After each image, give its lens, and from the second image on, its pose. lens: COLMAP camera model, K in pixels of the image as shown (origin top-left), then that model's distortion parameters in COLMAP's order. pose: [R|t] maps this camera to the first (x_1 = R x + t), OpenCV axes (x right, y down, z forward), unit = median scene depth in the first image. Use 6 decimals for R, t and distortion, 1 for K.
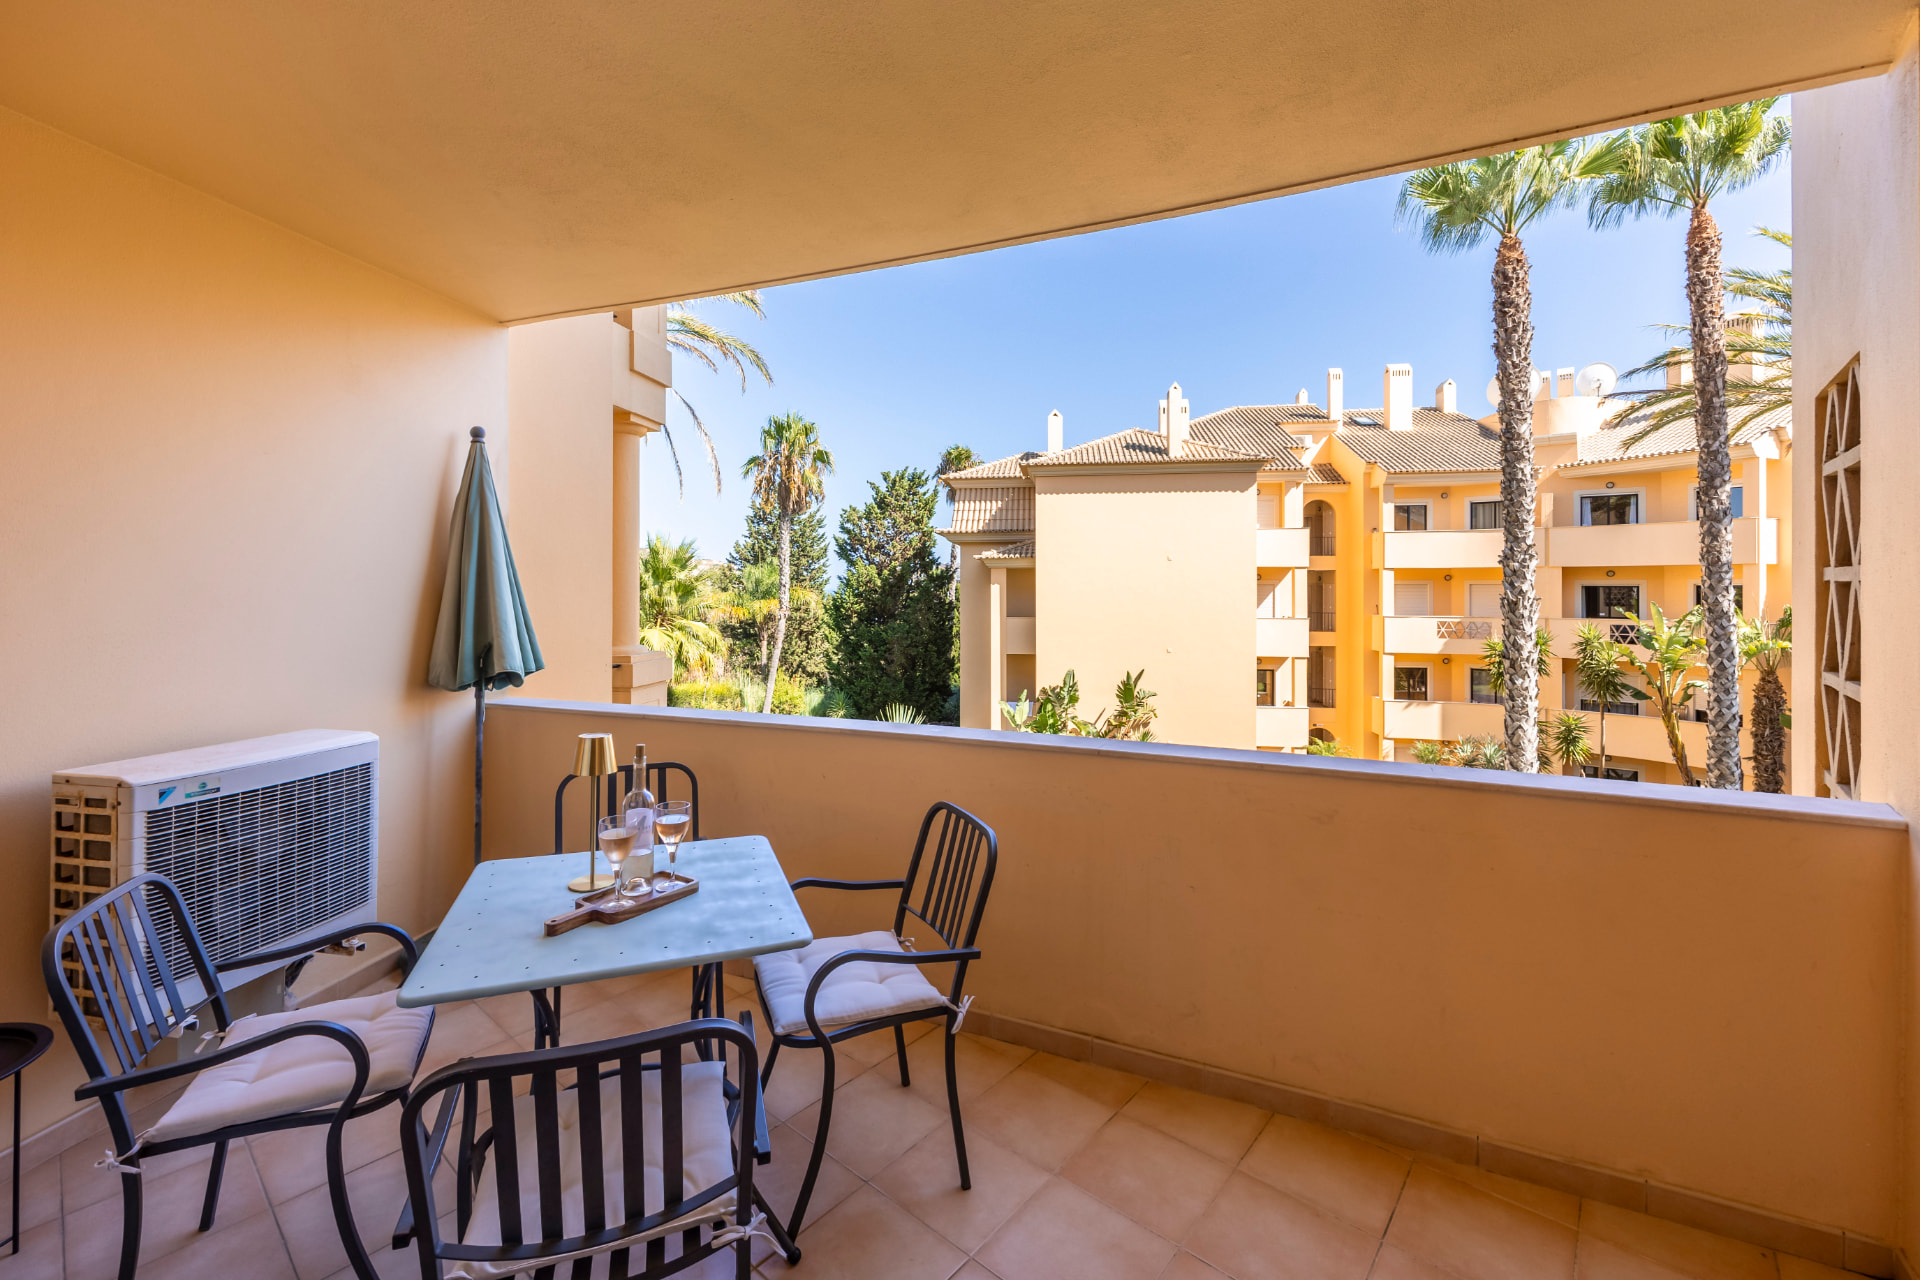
lens RADIAL K [[812.3, 0, 935.2], [0, 812.3, 591.4], [0, 0, 1]] dist [-0.001583, -0.000119]
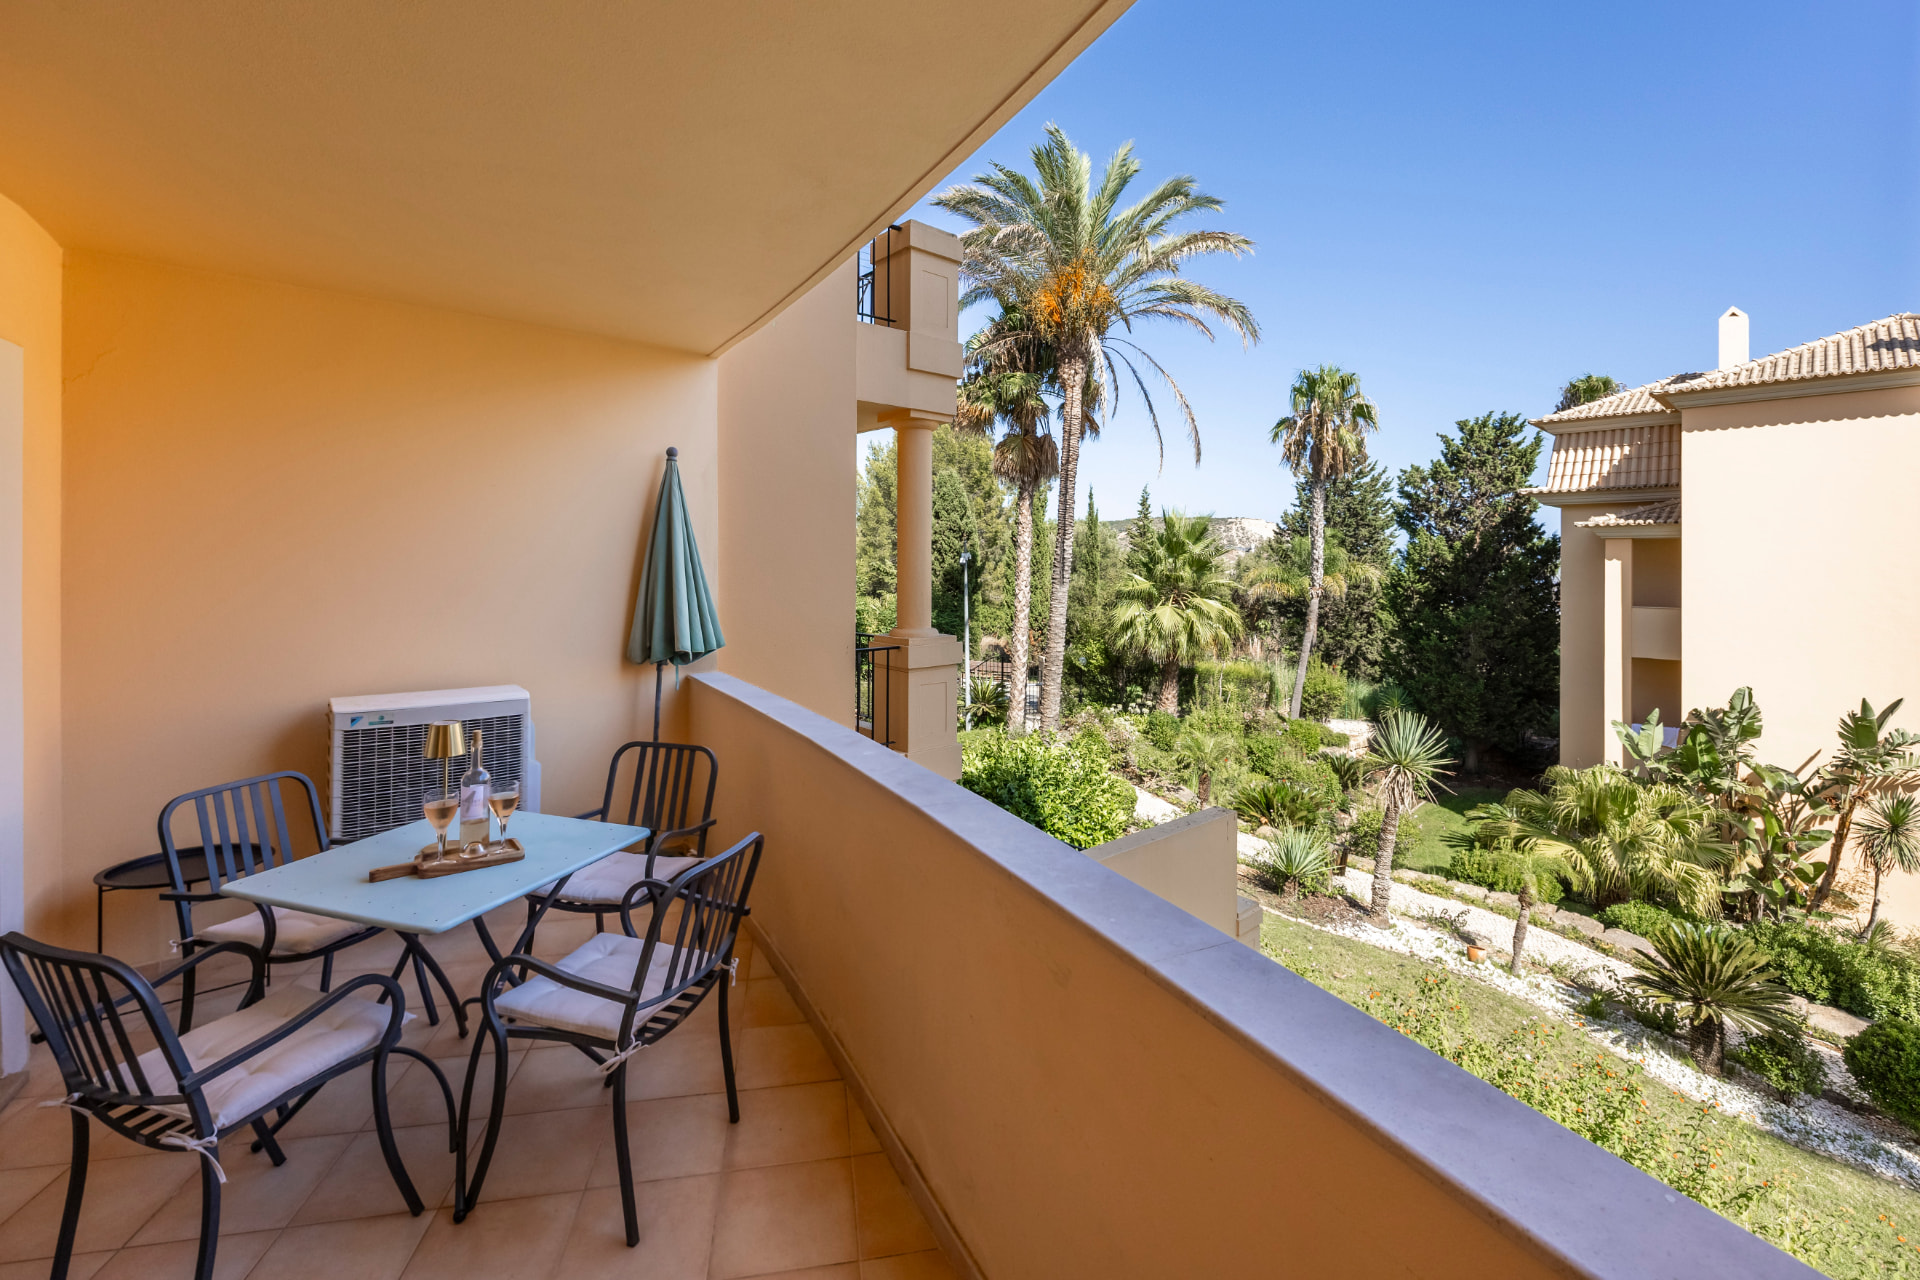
lens RADIAL K [[840.8, 0, 962.0], [0, 840.8, 560.9], [0, 0, 1]] dist [0.000311, 0.000131]
pose [[0.786698, 0.006086, -0.617308, 0.074227], [-0.006988, 0.999975, 0.000953, -0.004864], [0.617299, 0.003564, 0.786721, 0.036864]]
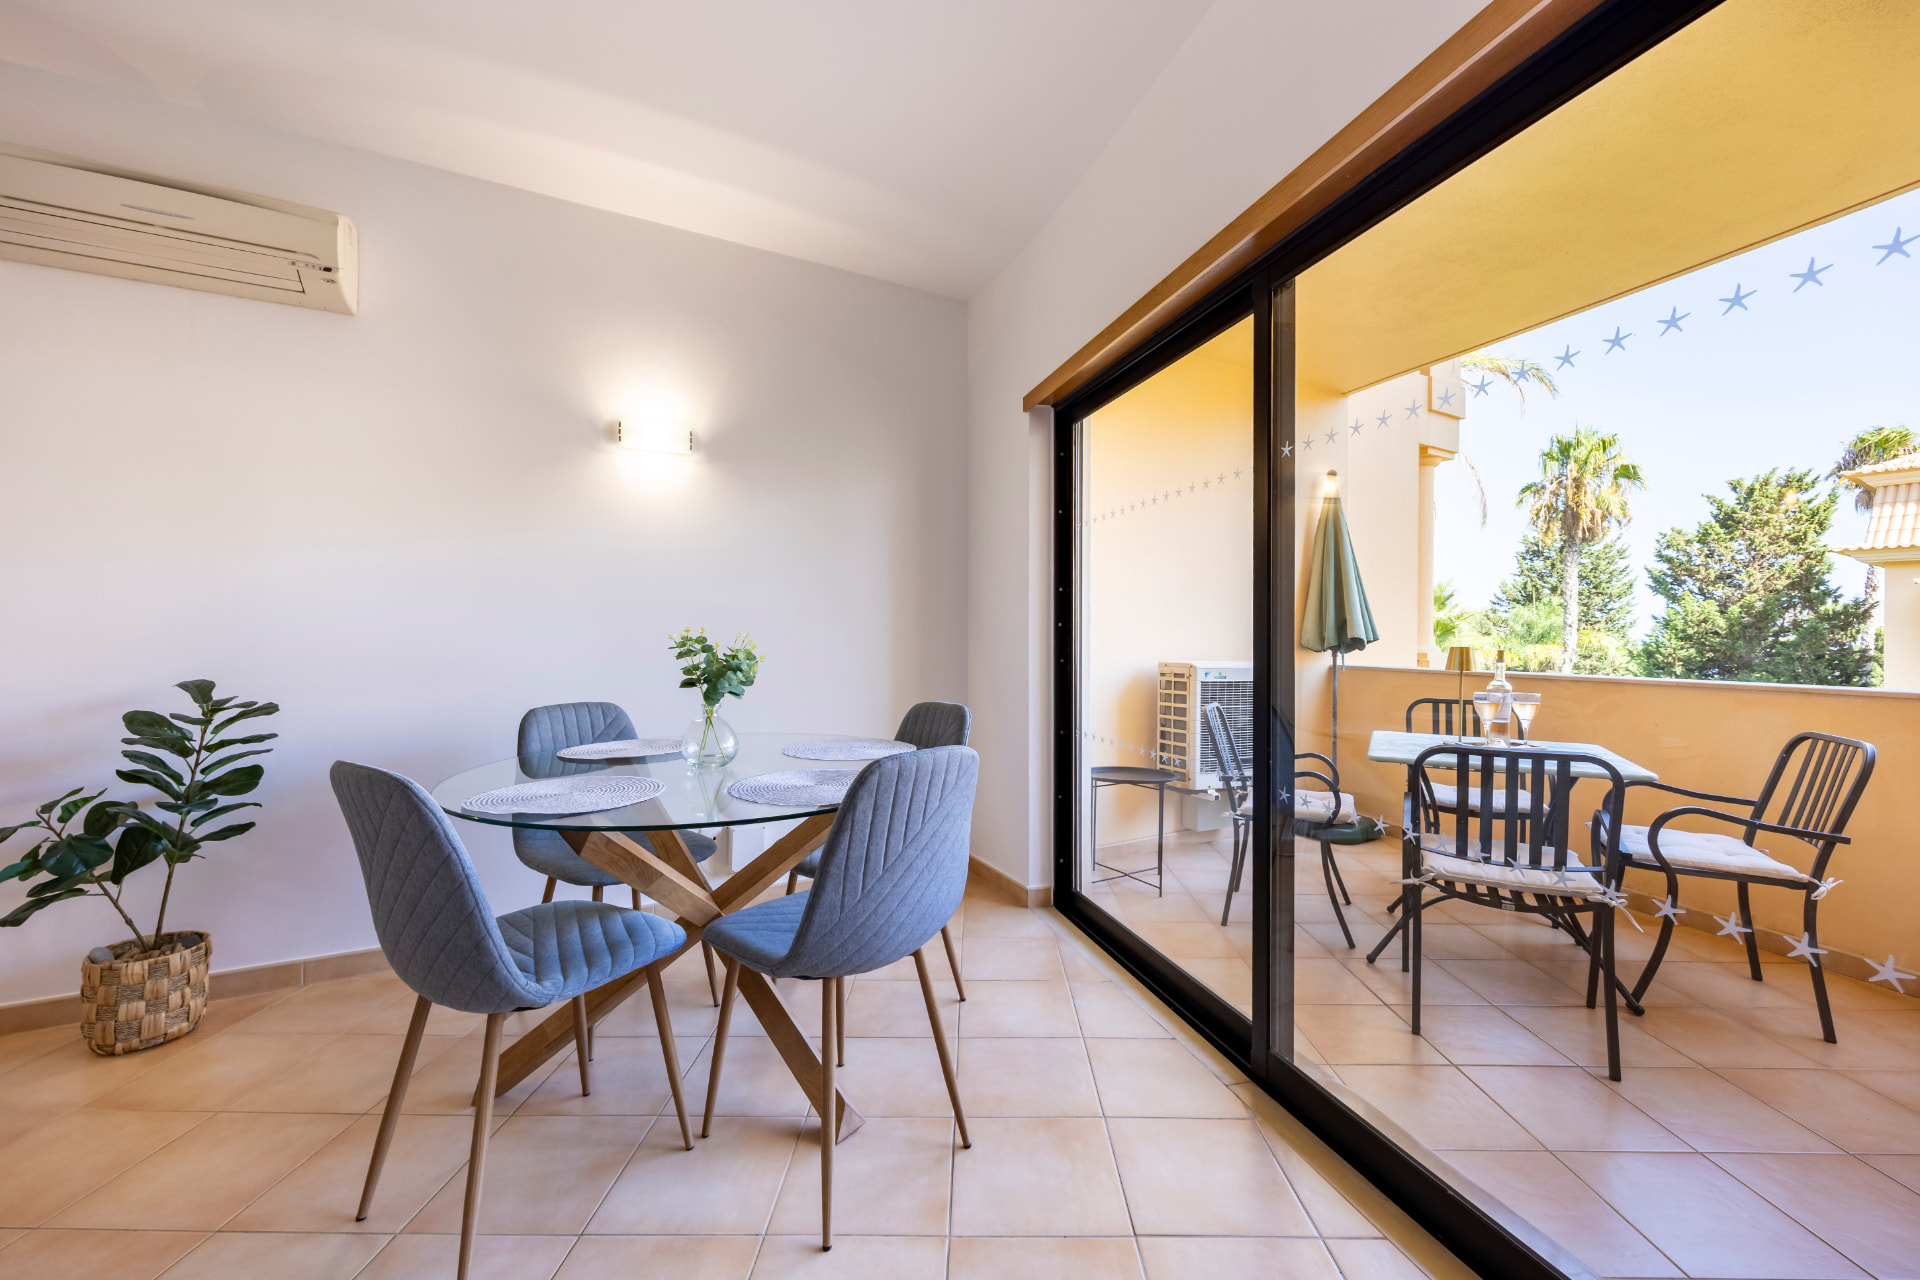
lens RADIAL K [[777.5, 0, 960.0], [0, 777.5, 640.0], [0, 0, 1]] dist [0.007256, -0.000330]
pose [[0.667054, 0.004596, -0.744995, 0.003243], [-0.007696, 0.999970, -0.000722, 0.013597], [0.744970, 0.006215, 0.667069, -0.053341]]
